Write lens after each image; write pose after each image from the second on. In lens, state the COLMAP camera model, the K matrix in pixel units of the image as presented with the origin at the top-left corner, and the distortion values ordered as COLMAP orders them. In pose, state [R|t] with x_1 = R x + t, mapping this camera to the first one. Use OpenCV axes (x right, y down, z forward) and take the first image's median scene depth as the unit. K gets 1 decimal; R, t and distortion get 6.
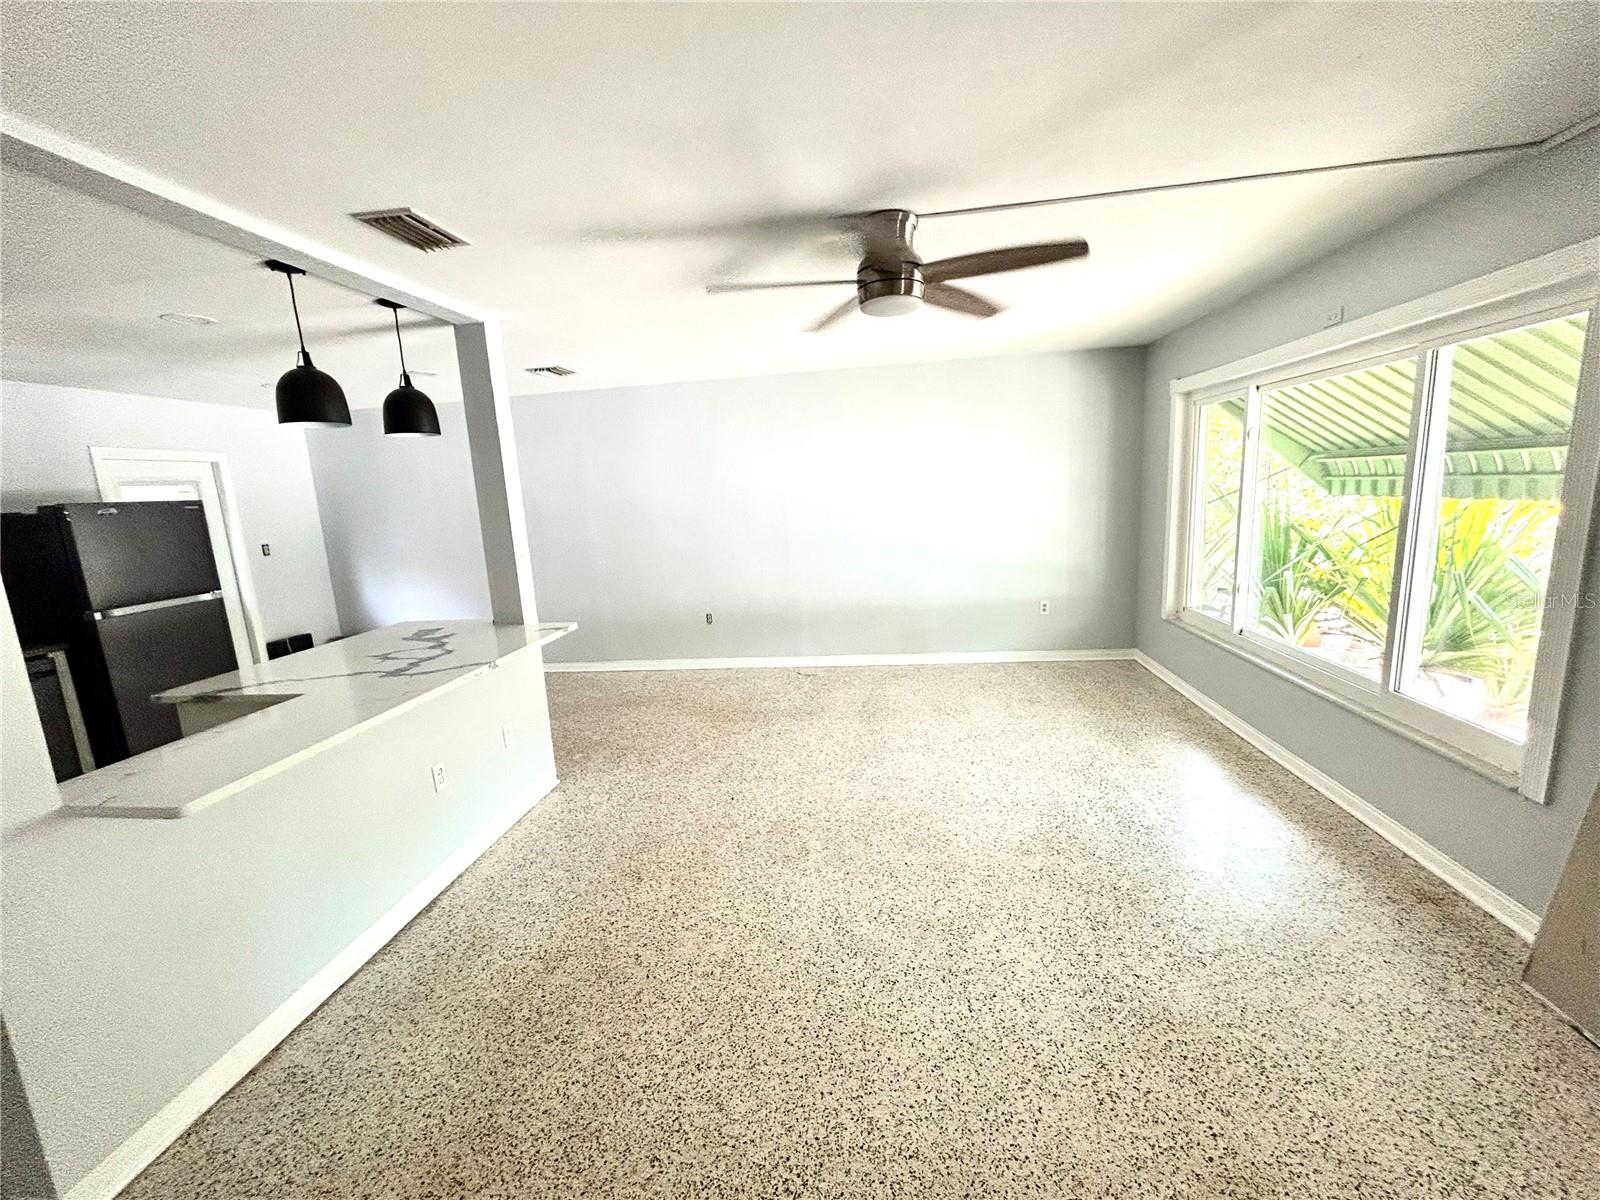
lens RADIAL K [[647.5, 0, 800.5], [0, 647.5, 601.1], [0, 0, 1]] dist [-0.001319, -0.000034]
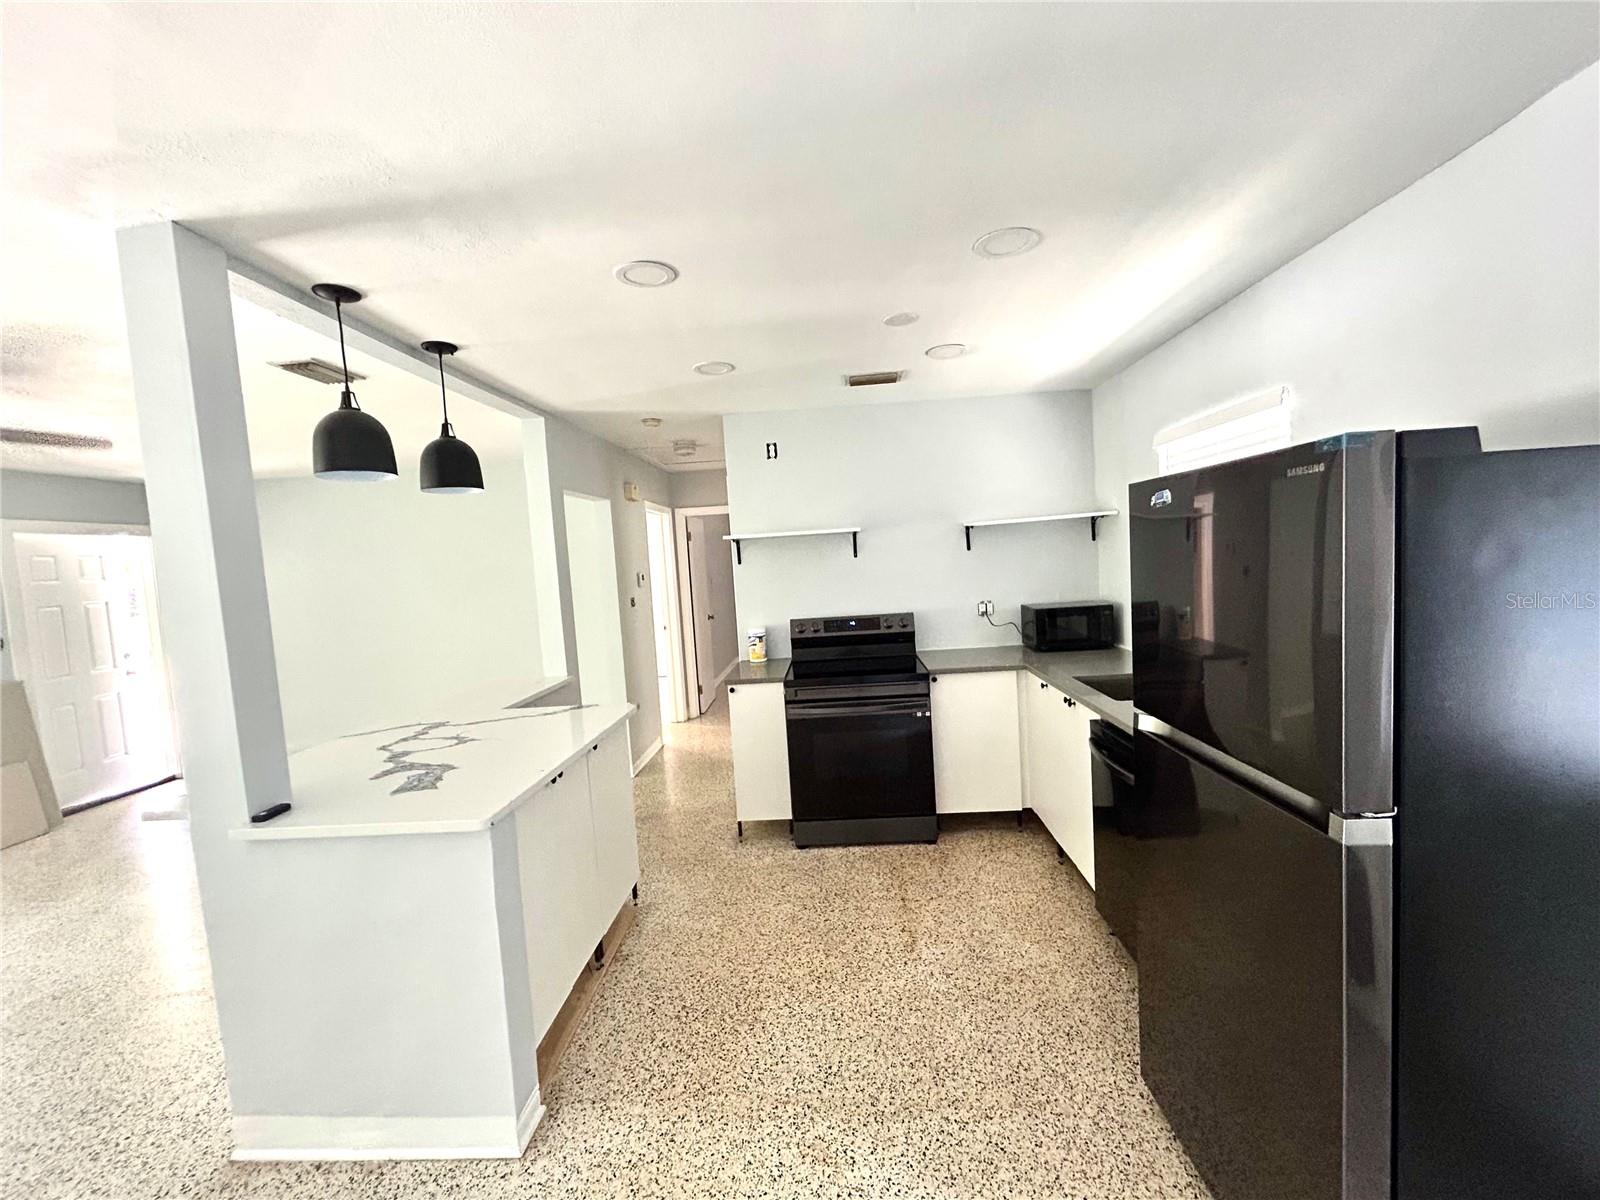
lens RADIAL K [[647.5, 0, 799.9], [0, 647.5, 604.8], [0, 0, 1]] dist [-0.001319, -0.000034]
pose [[-0.991613, 0.114454, -0.060034, -1.046859], [0.096350, 0.964249, 0.246862, -0.257663], [0.086142, 0.239007, -0.967189, 1.809284]]
